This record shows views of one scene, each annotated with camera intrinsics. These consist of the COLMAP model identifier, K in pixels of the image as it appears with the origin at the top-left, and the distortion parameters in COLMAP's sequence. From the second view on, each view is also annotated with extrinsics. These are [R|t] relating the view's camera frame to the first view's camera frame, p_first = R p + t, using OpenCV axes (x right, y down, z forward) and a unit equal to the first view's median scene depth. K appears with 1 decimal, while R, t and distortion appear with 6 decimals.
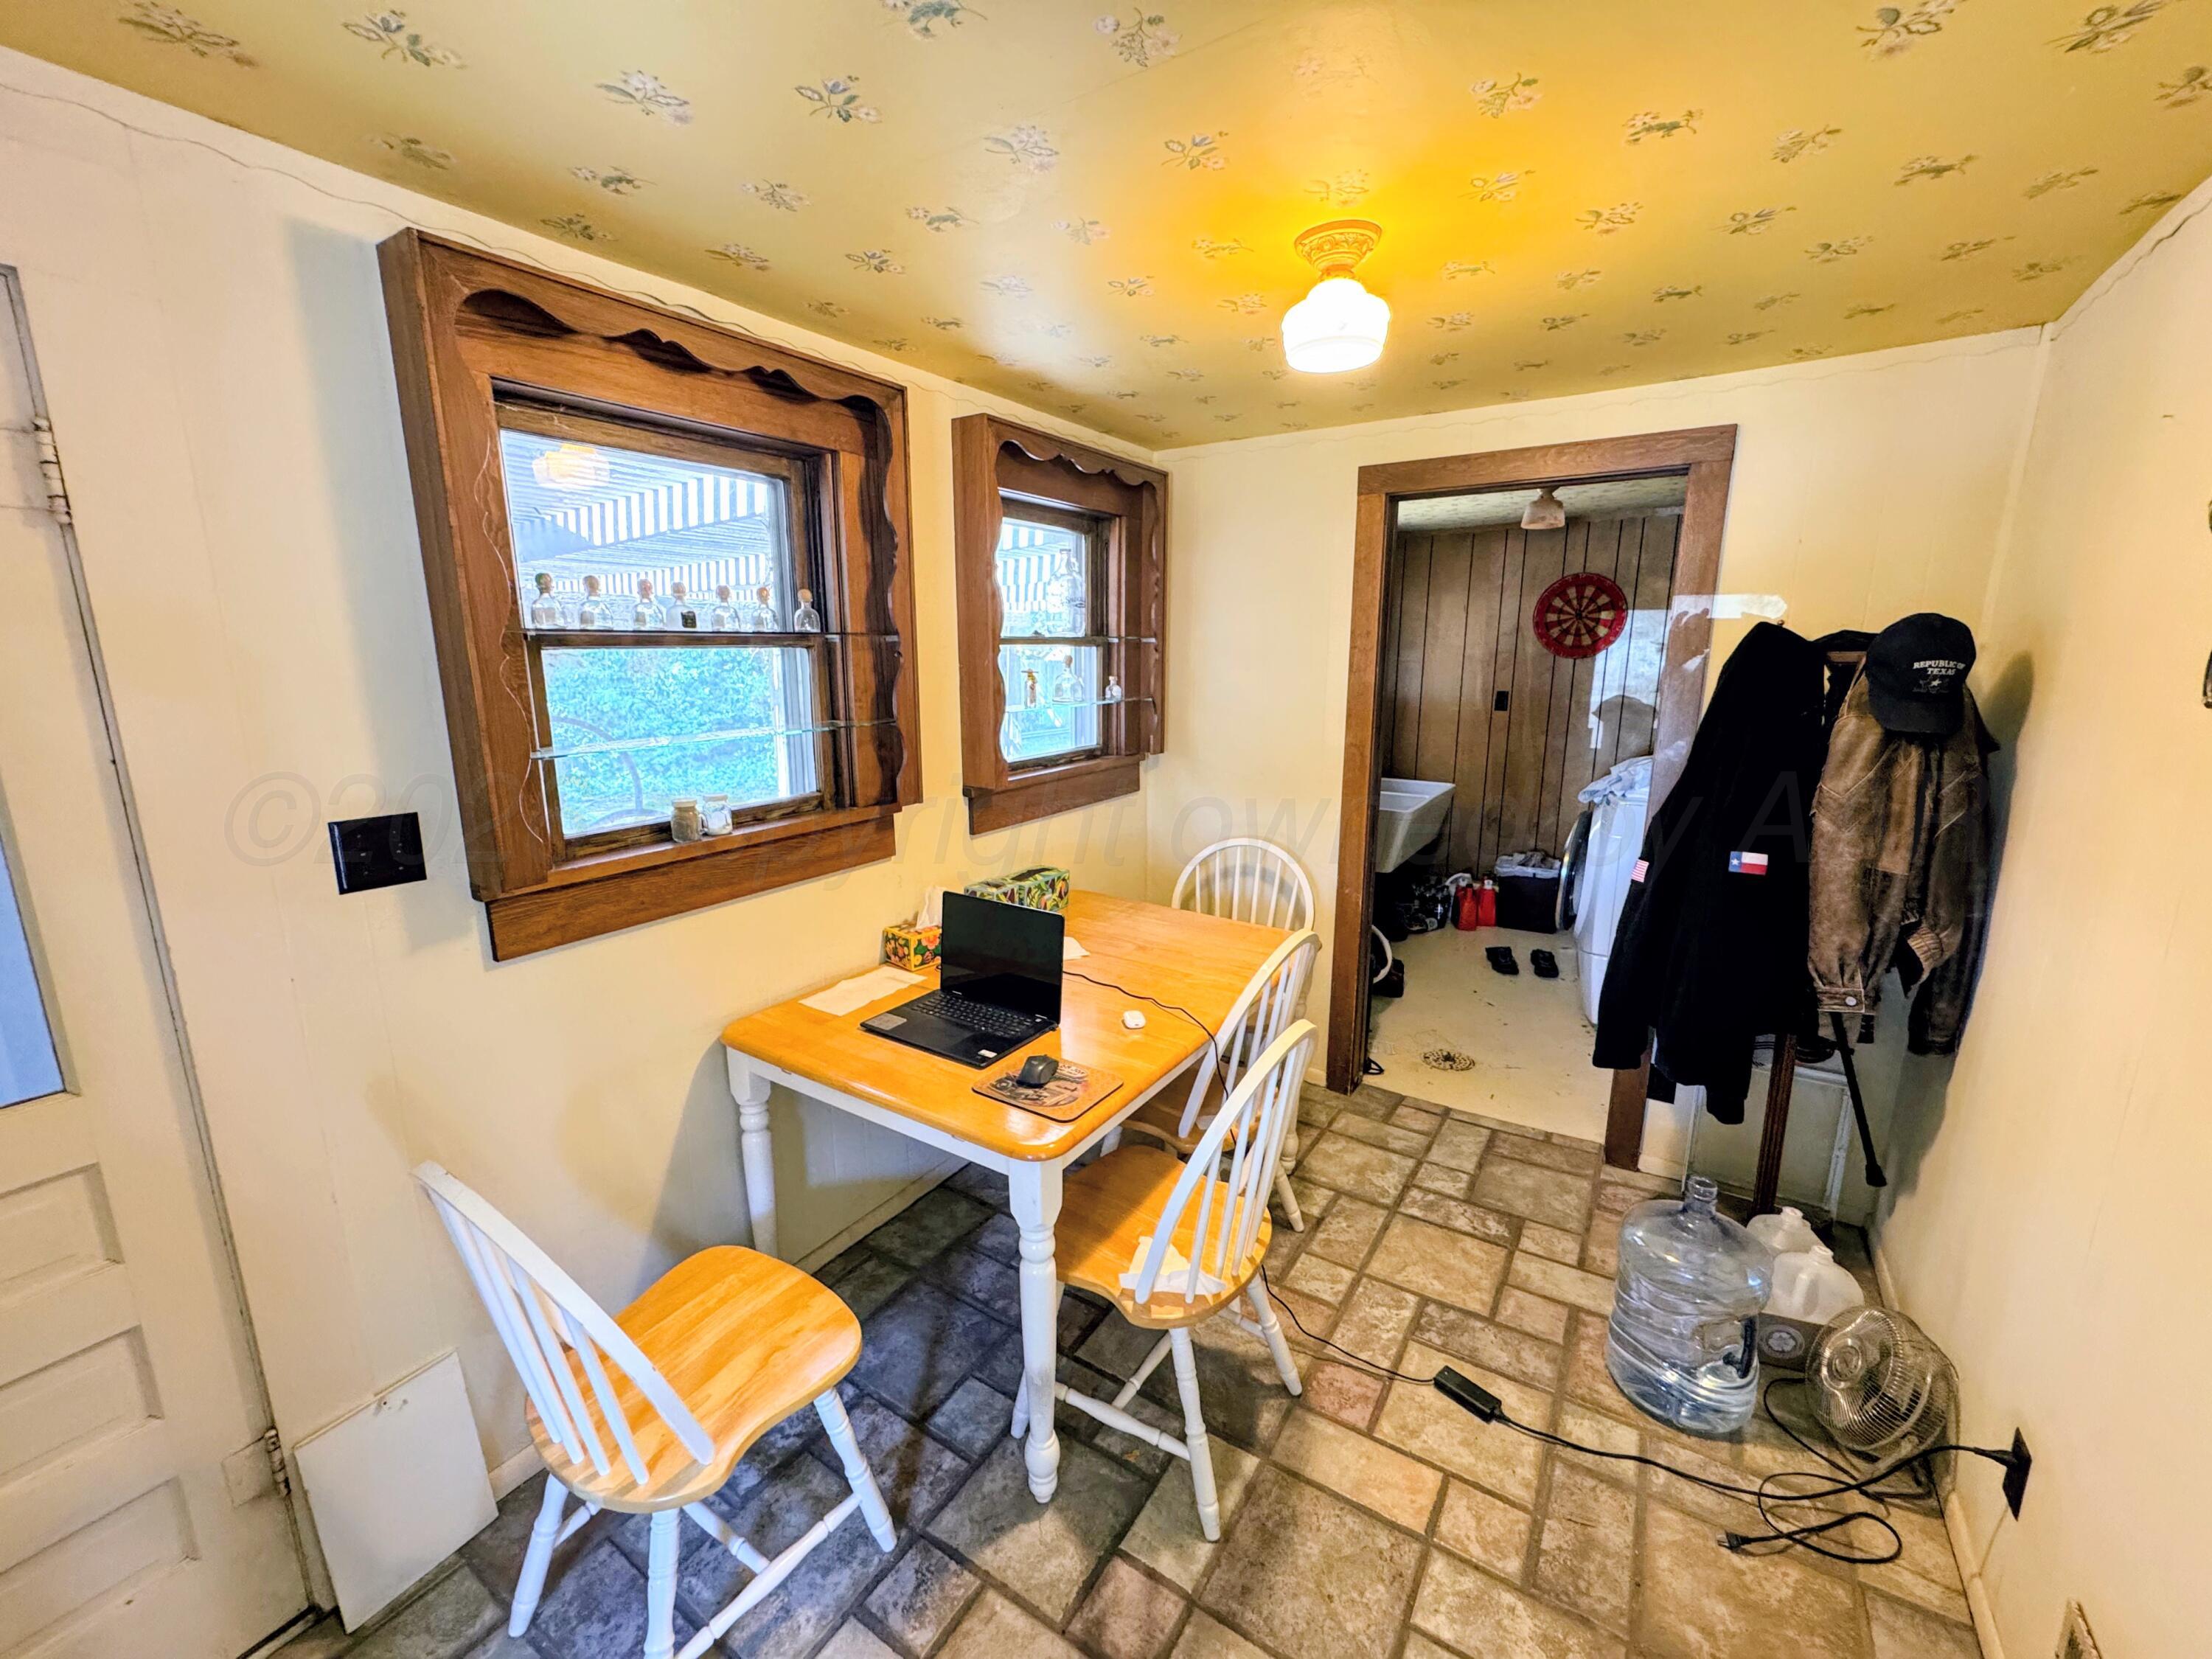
lens RADIAL K [[892.8, 0, 1094.0], [0, 892.8, 836.2], [0, 0, 1]] dist [-0.002353, -0.000502]
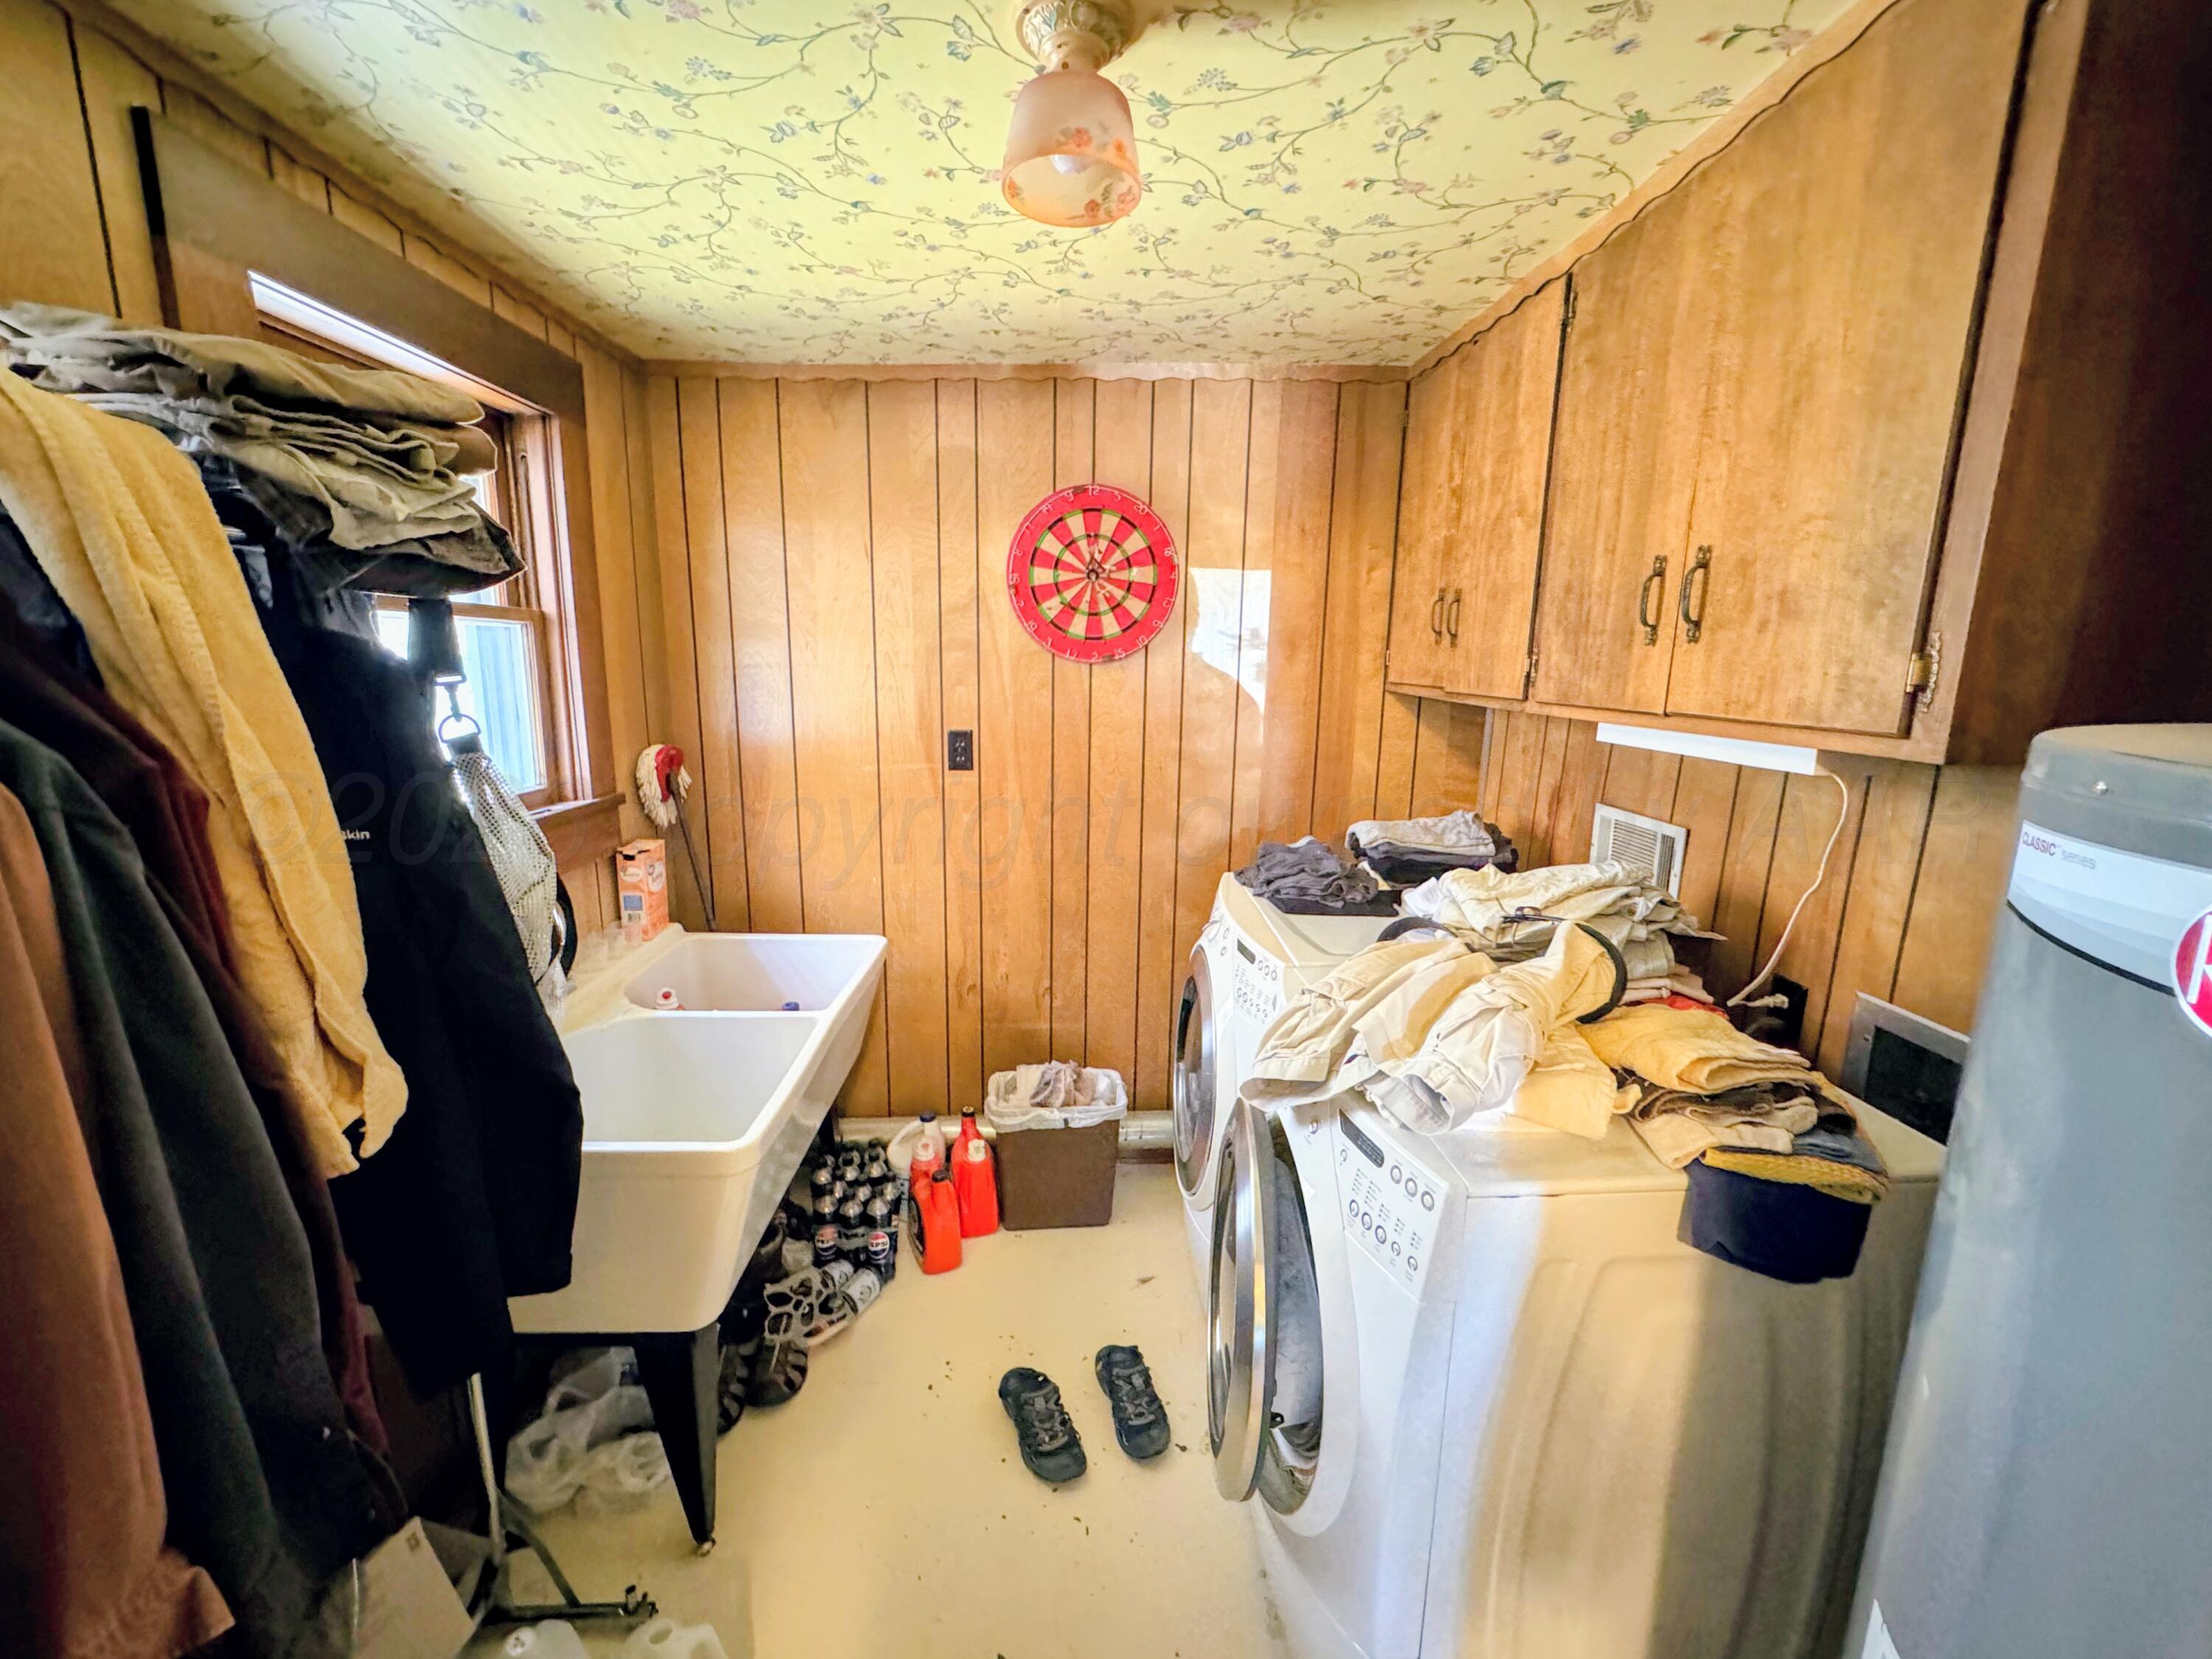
lens RADIAL K [[892.8, 0, 1101.7], [0, 892.8, 823.7], [0, 0, 1]] dist [-0.002353, -0.000502]
pose [[0.821302, -0.100633, 0.561548, 0.259755], [0.099590, 0.994496, 0.032562, -0.126683], [-0.561733, 0.029181, 0.826803, 0.593253]]
